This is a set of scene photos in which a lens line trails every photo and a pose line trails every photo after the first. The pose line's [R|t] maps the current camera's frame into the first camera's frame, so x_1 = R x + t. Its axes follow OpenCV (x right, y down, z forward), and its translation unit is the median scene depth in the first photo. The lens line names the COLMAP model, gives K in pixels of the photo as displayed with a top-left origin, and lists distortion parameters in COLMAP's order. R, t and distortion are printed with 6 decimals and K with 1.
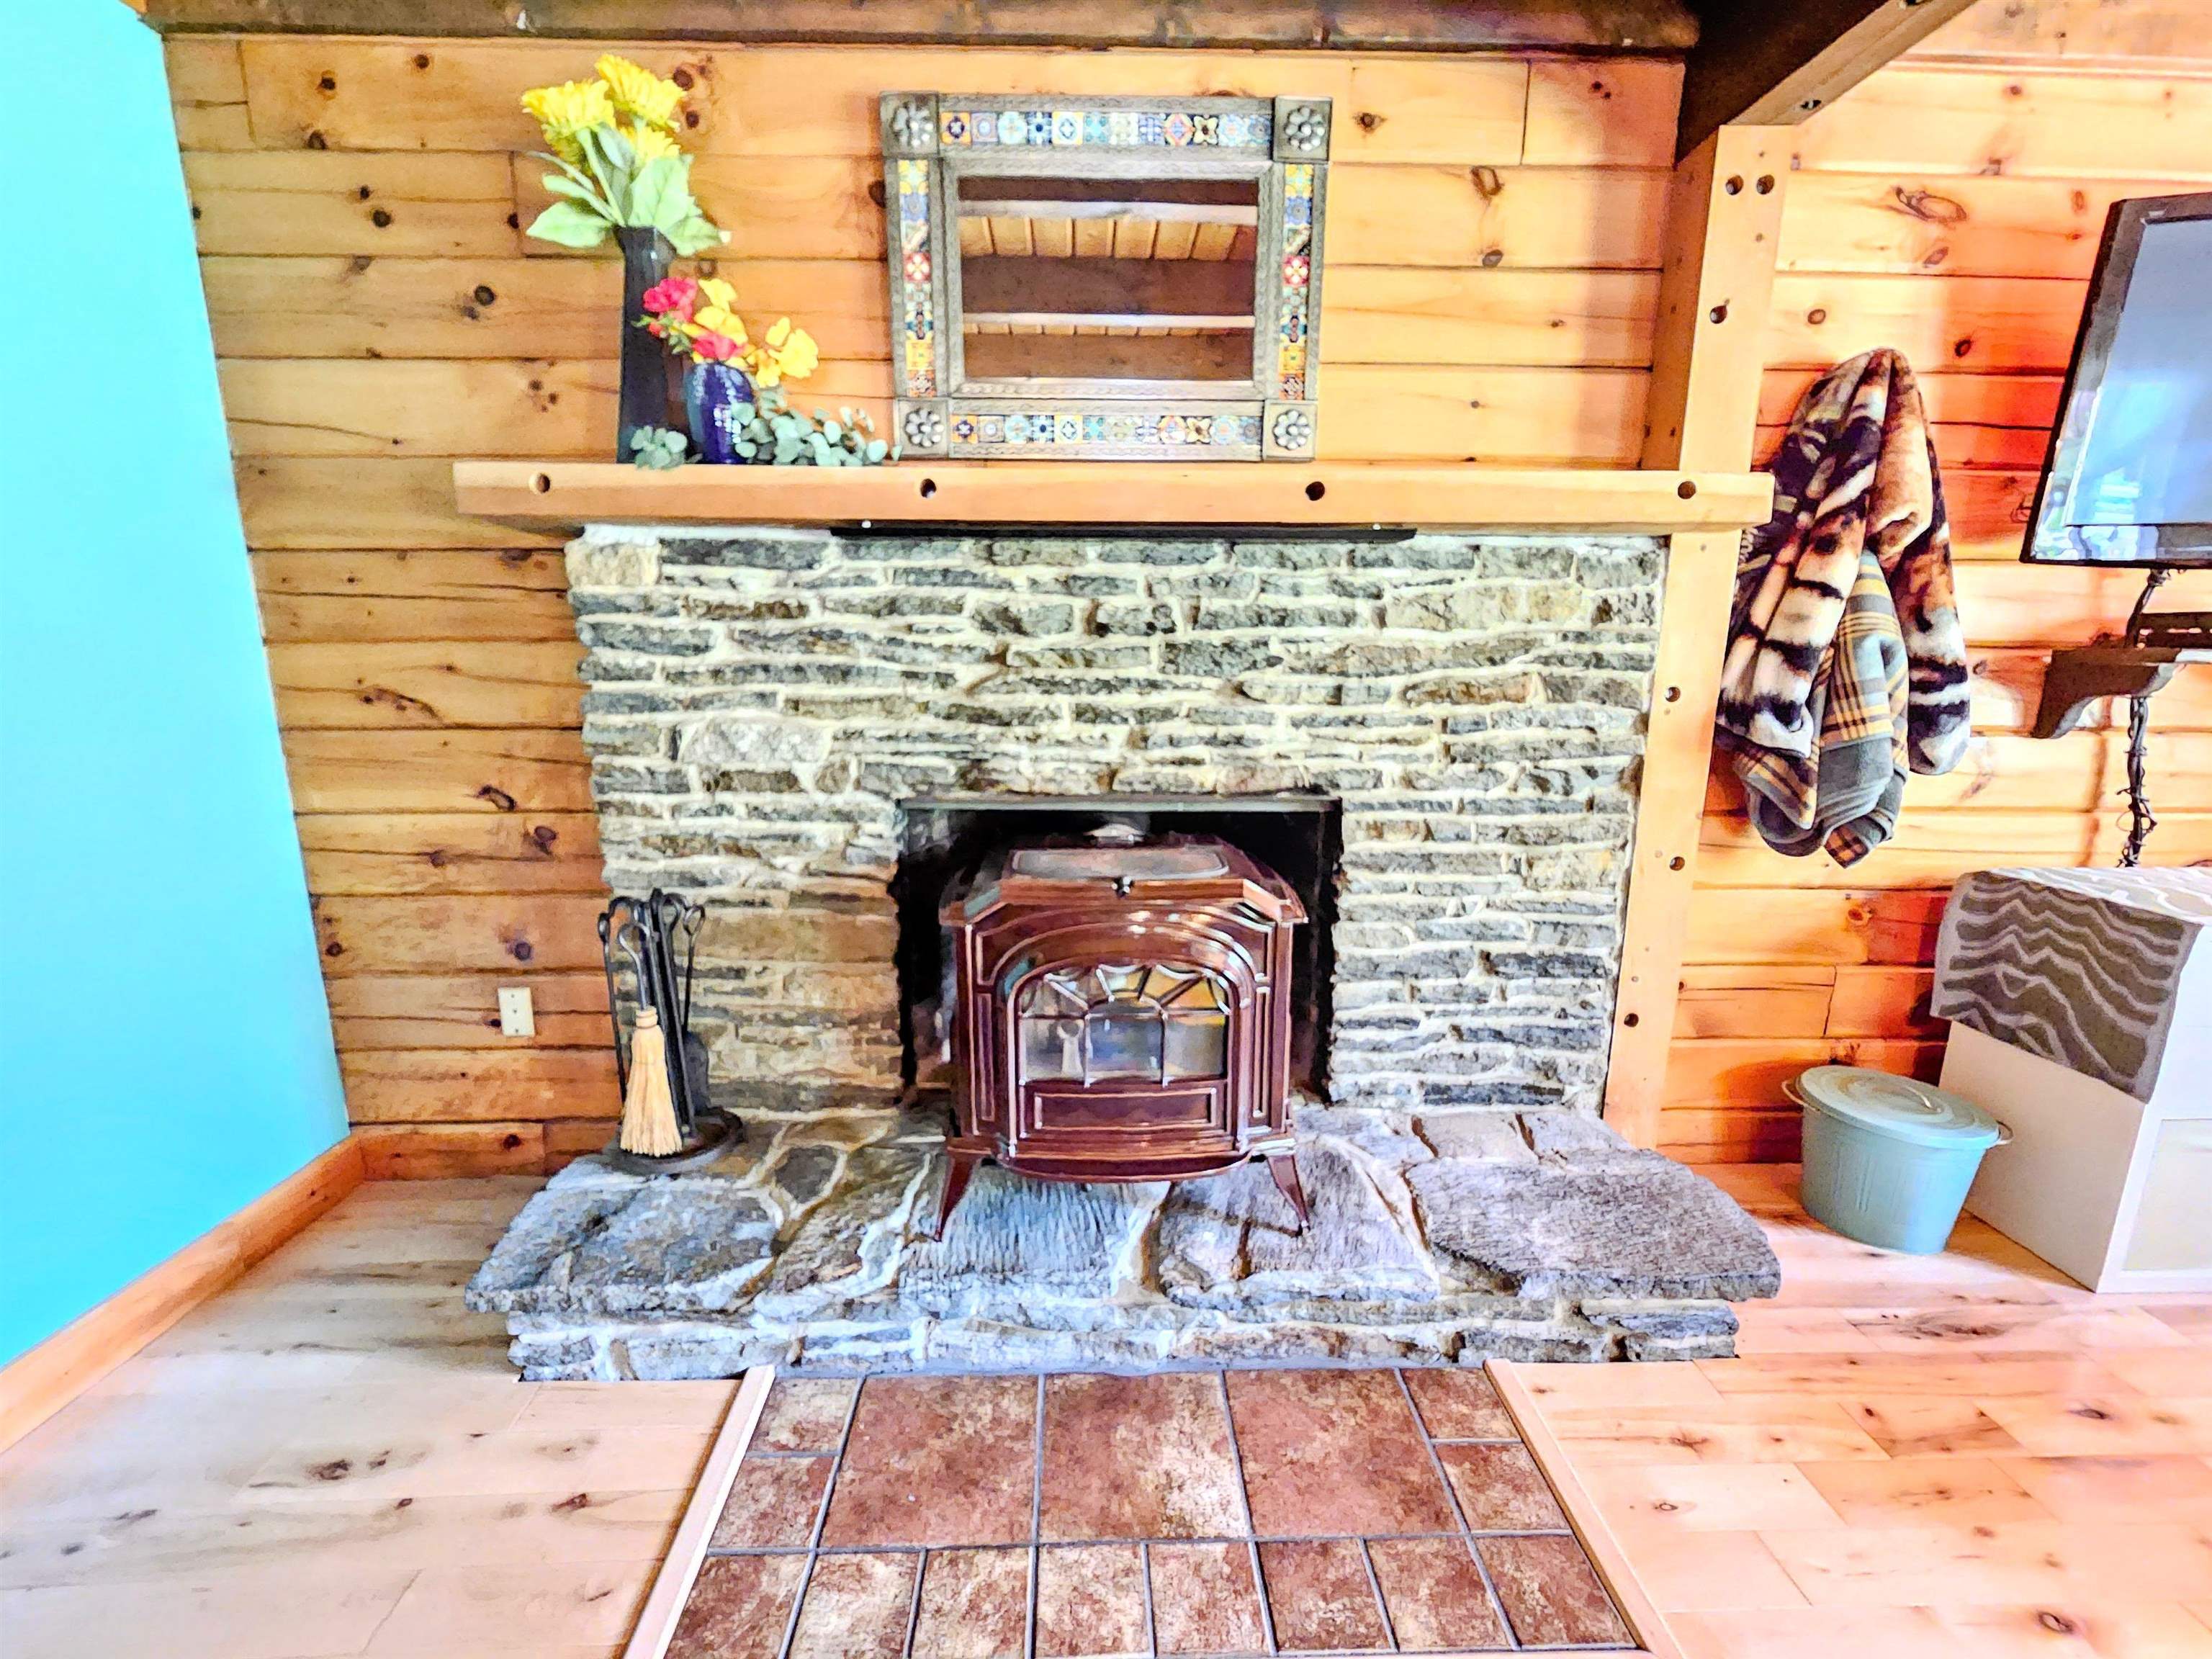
lens RADIAL K [[906.0, 0, 1102.0], [0, 906.0, 825.9], [0, 0, 1]] dist [0.002298, -0.001354]
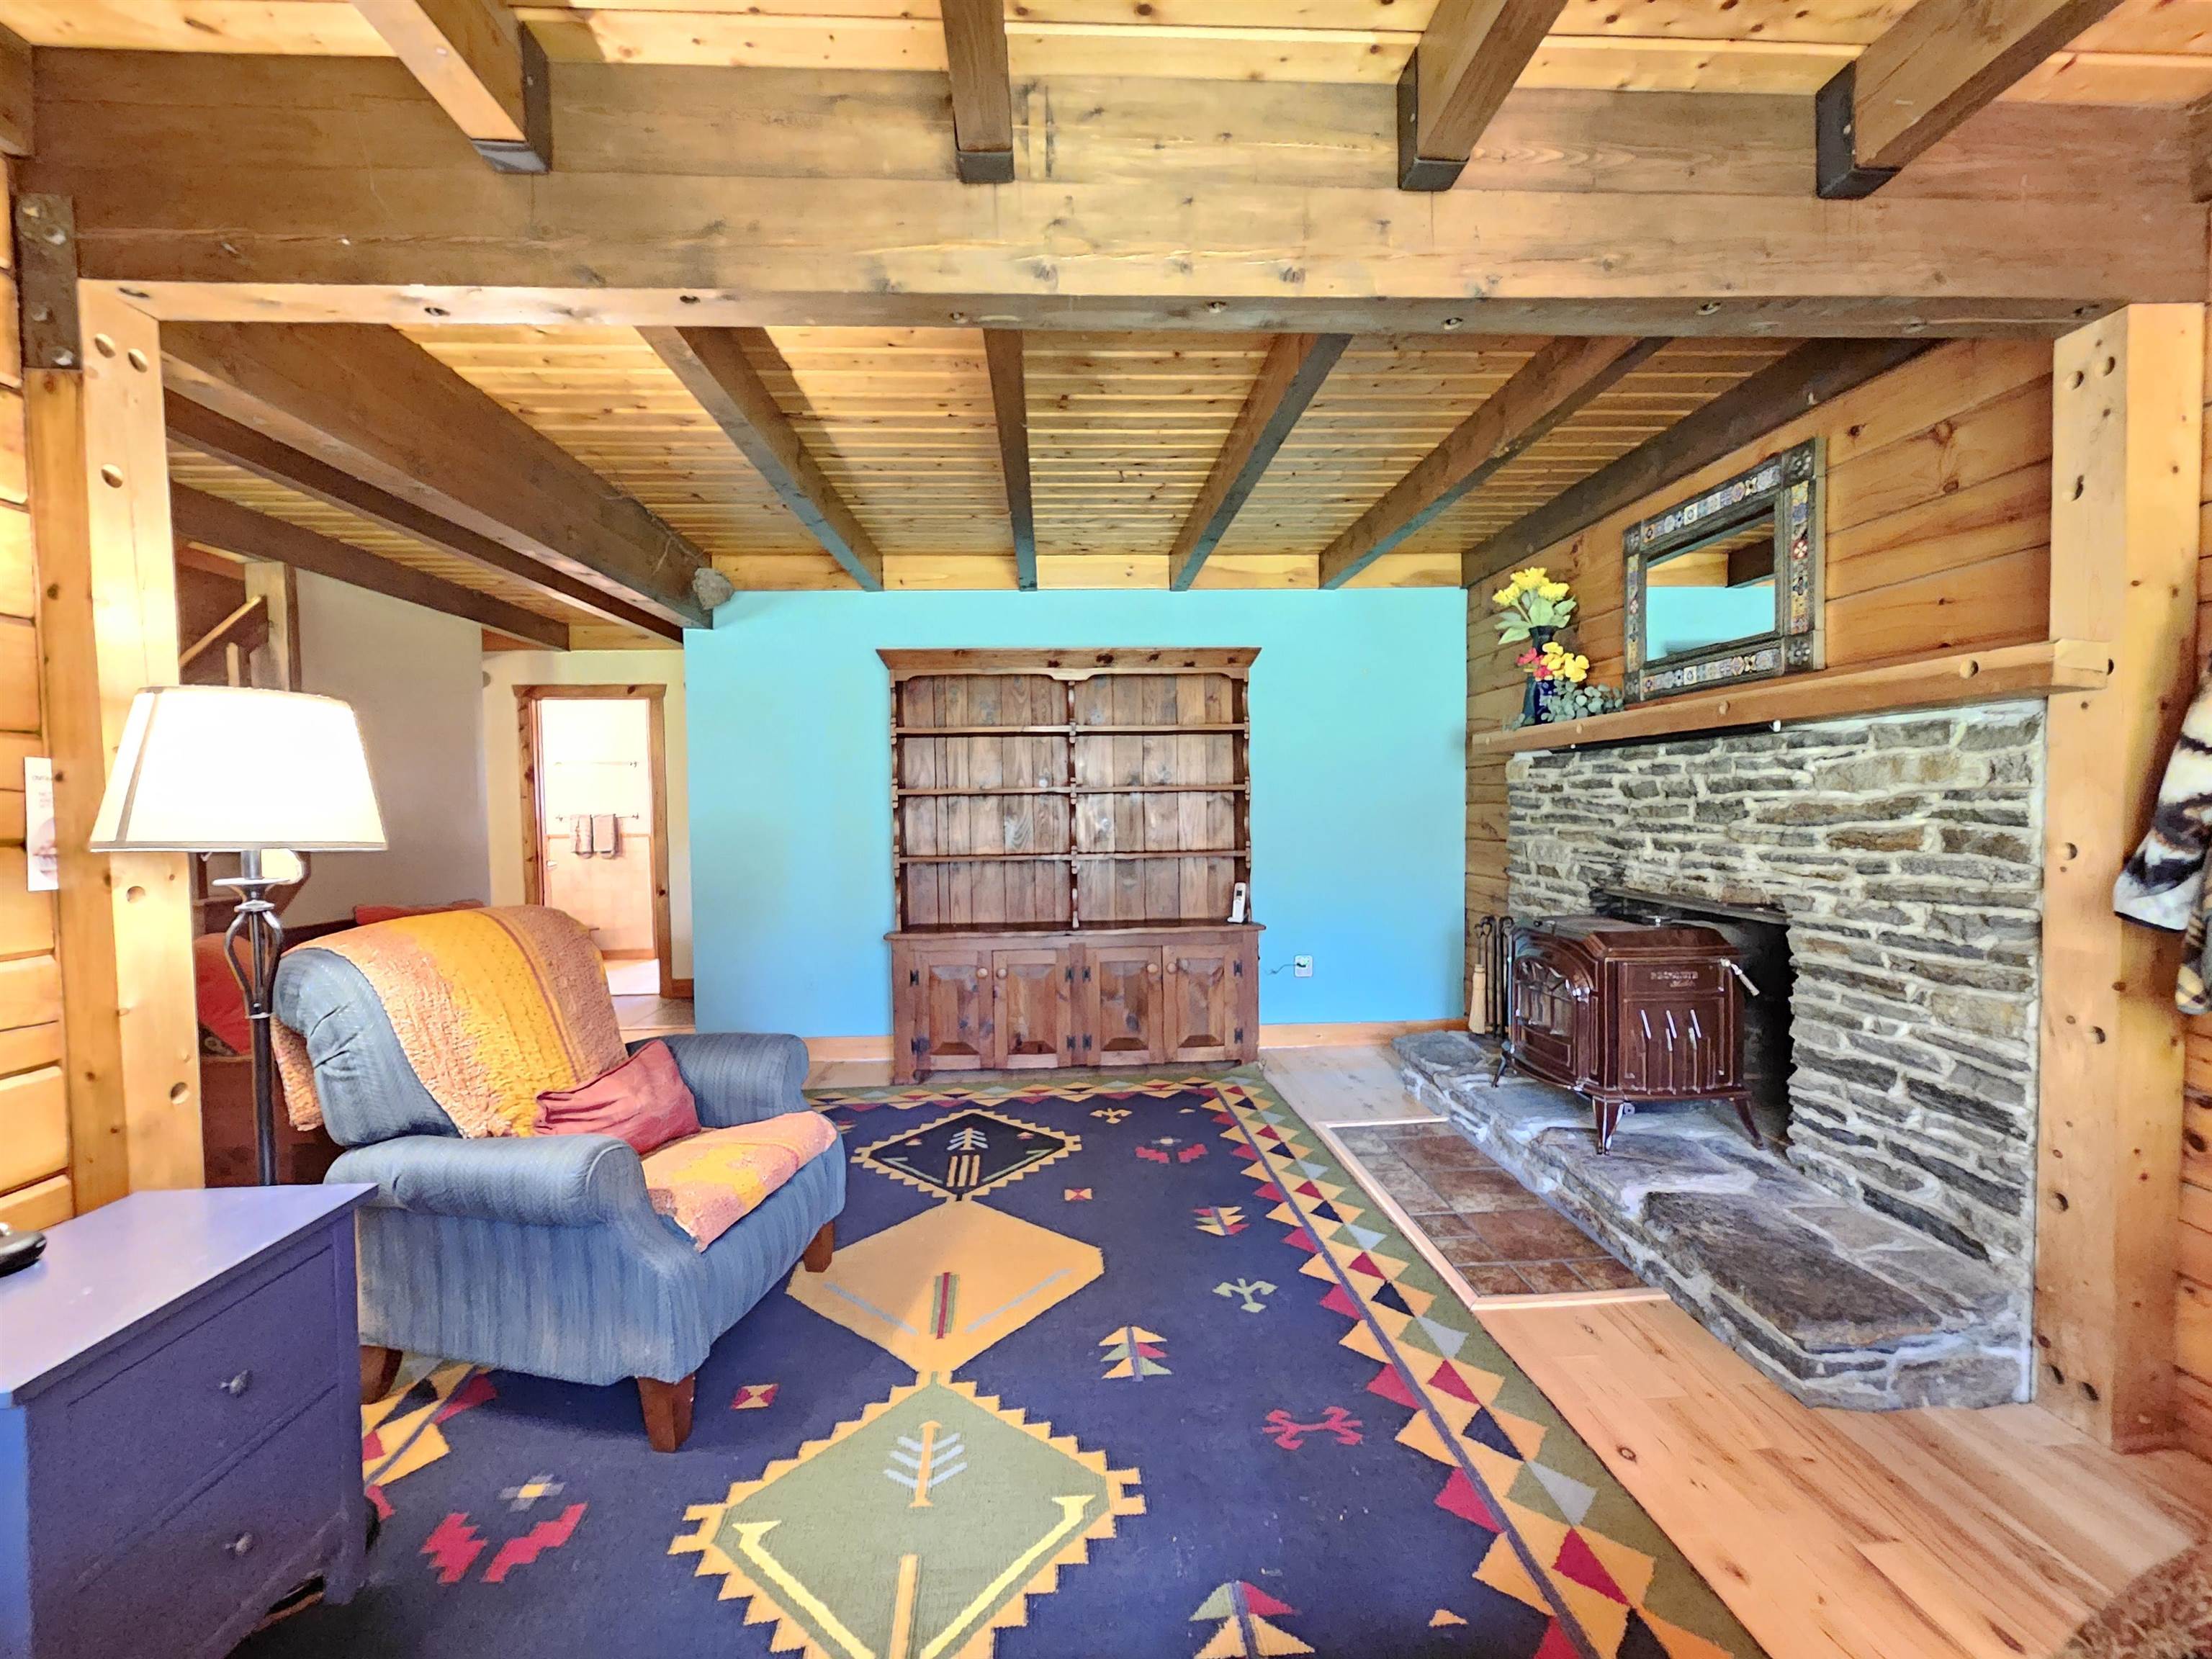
lens RADIAL K [[906.0, 0, 1102.5], [0, 906.0, 837.9], [0, 0, 1]] dist [0.002298, -0.001354]
pose [[0.033187, 0.033527, -0.998887, 1.602193], [-0.186528, 0.982085, 0.026766, 0.009097], [0.981889, 0.185432, 0.038846, -0.063853]]
